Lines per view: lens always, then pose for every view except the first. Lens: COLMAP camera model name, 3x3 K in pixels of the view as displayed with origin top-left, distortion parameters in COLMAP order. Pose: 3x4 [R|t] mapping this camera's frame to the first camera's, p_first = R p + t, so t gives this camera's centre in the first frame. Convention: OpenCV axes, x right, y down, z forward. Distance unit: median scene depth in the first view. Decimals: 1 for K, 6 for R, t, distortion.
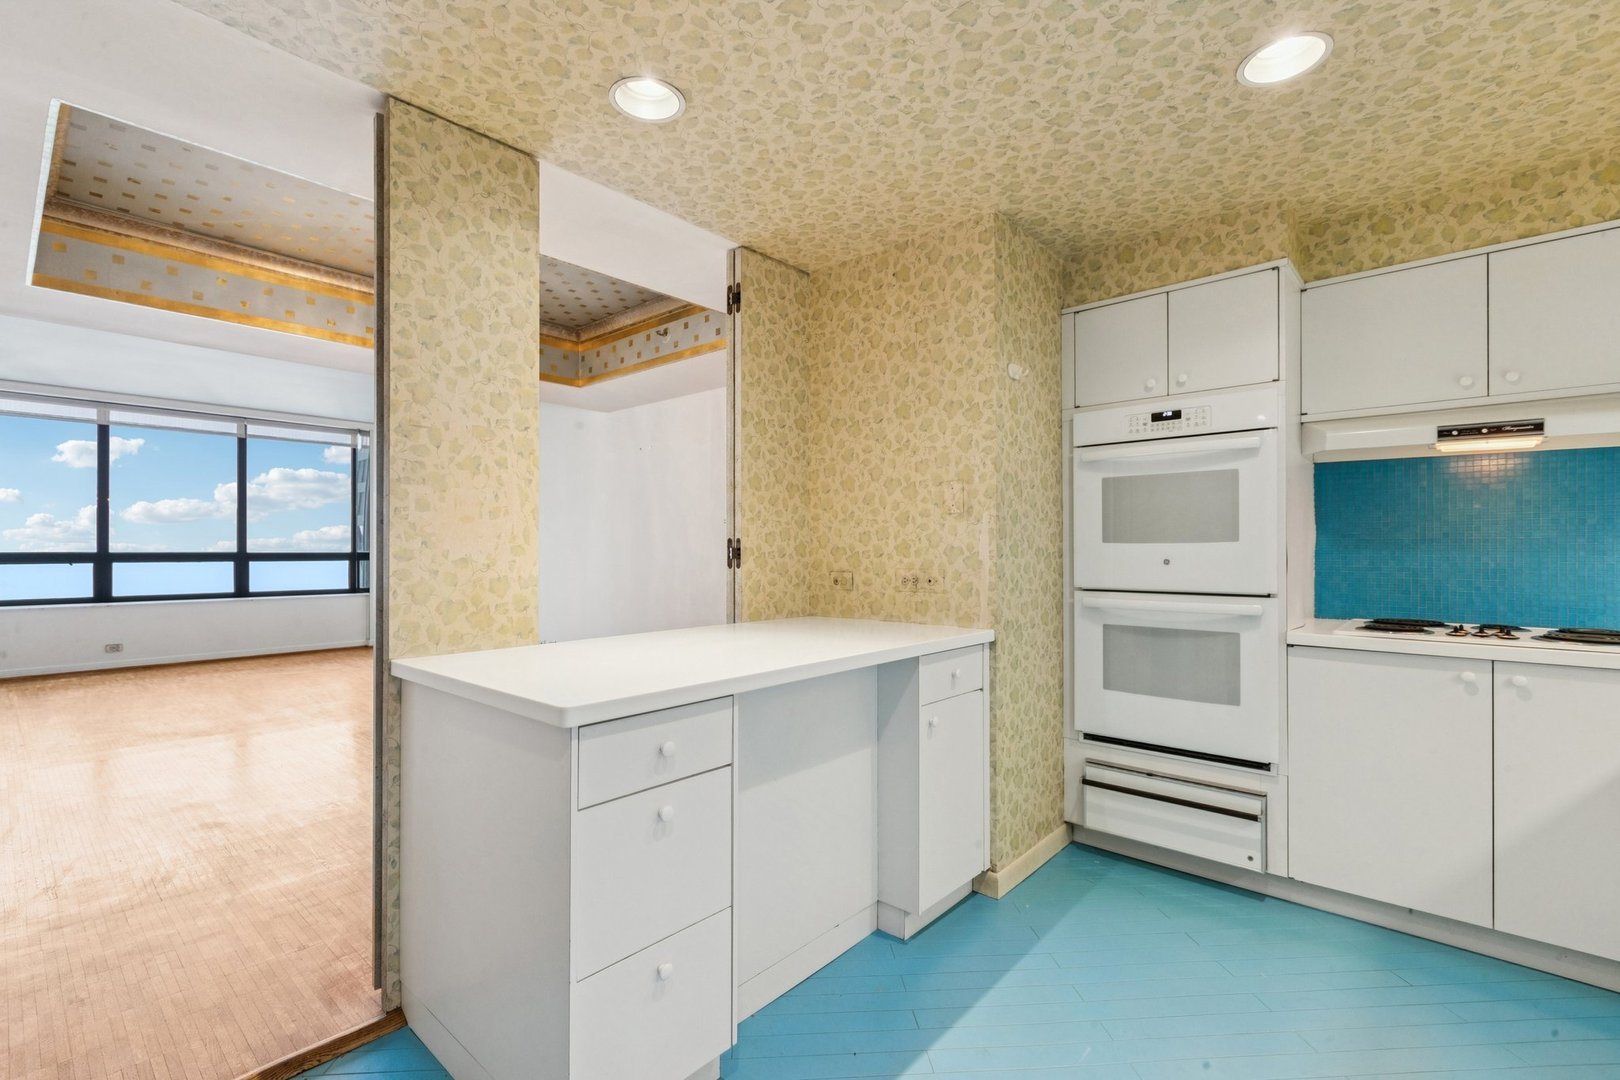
lens RADIAL K [[721.0, 0, 810.4], [0, 721.0, 543.0], [0, 0, 1]] dist [-0.002877, 0.000469]
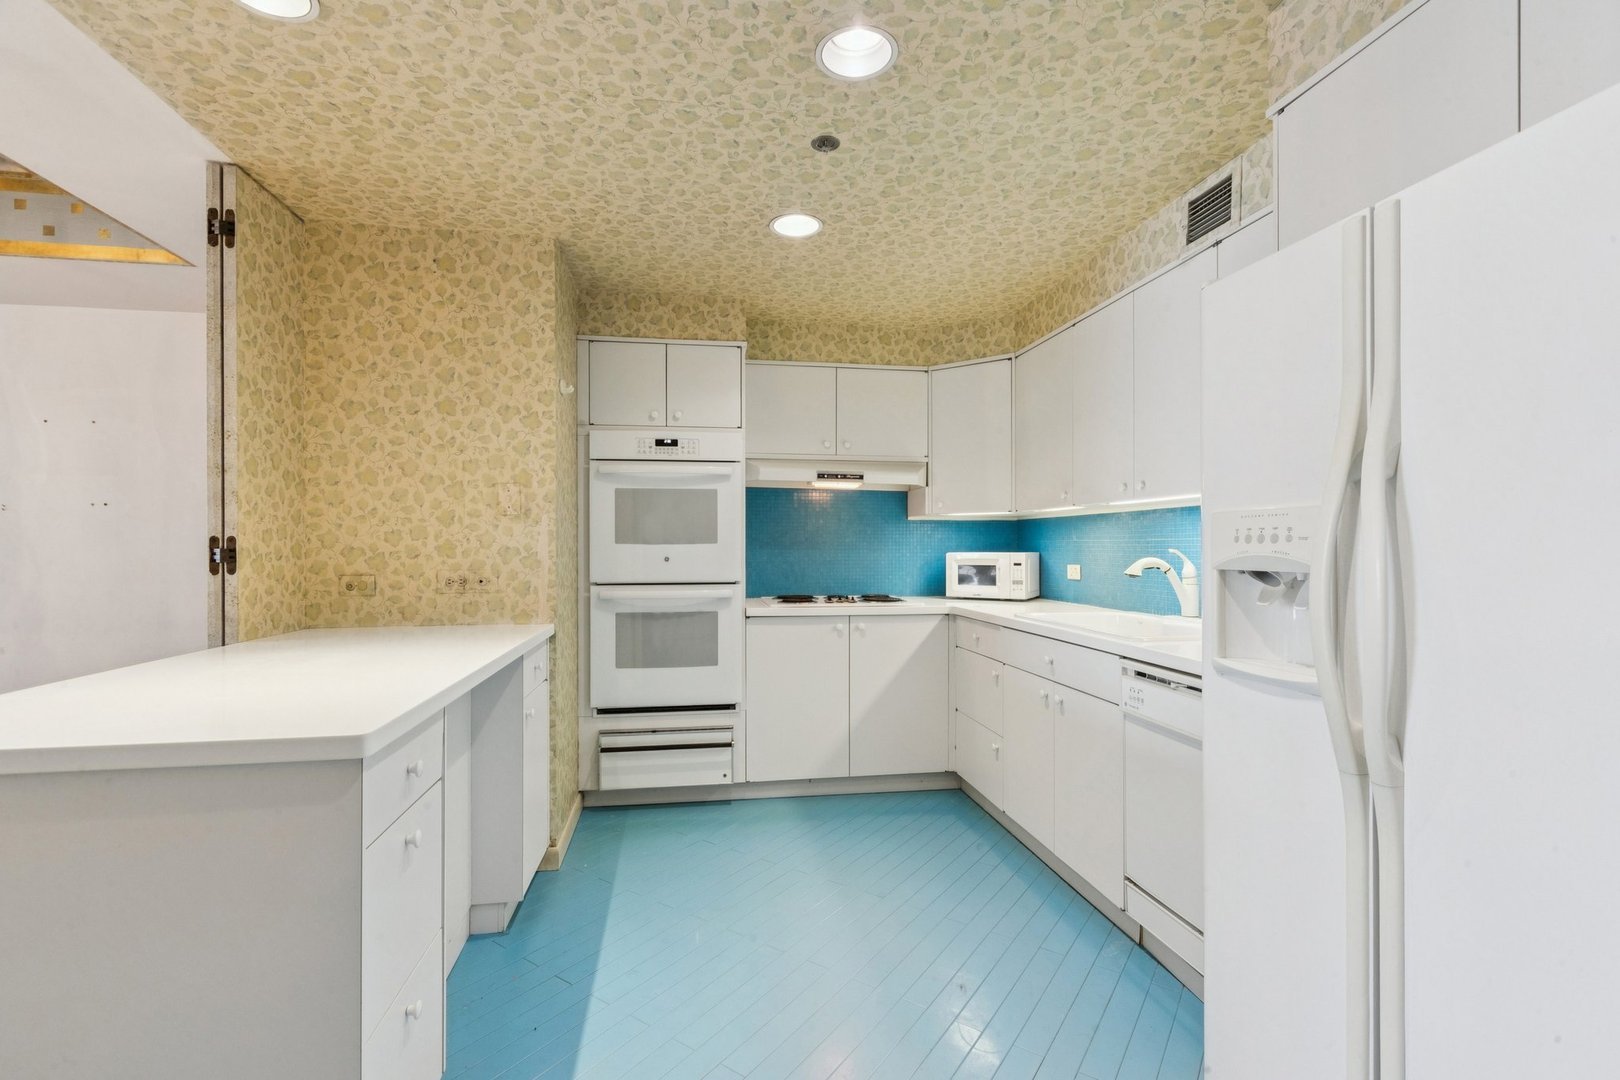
lens RADIAL K [[721.0, 0, 811.9], [0, 721.0, 543.4], [0, 0, 1]] dist [-0.002877, 0.000469]
pose [[0.624604, 0.004315, 0.780930, -0.331356], [-0.006311, 0.999980, -0.000478, -0.002422], [-0.780916, -0.004630, 0.624618, 0.017746]]
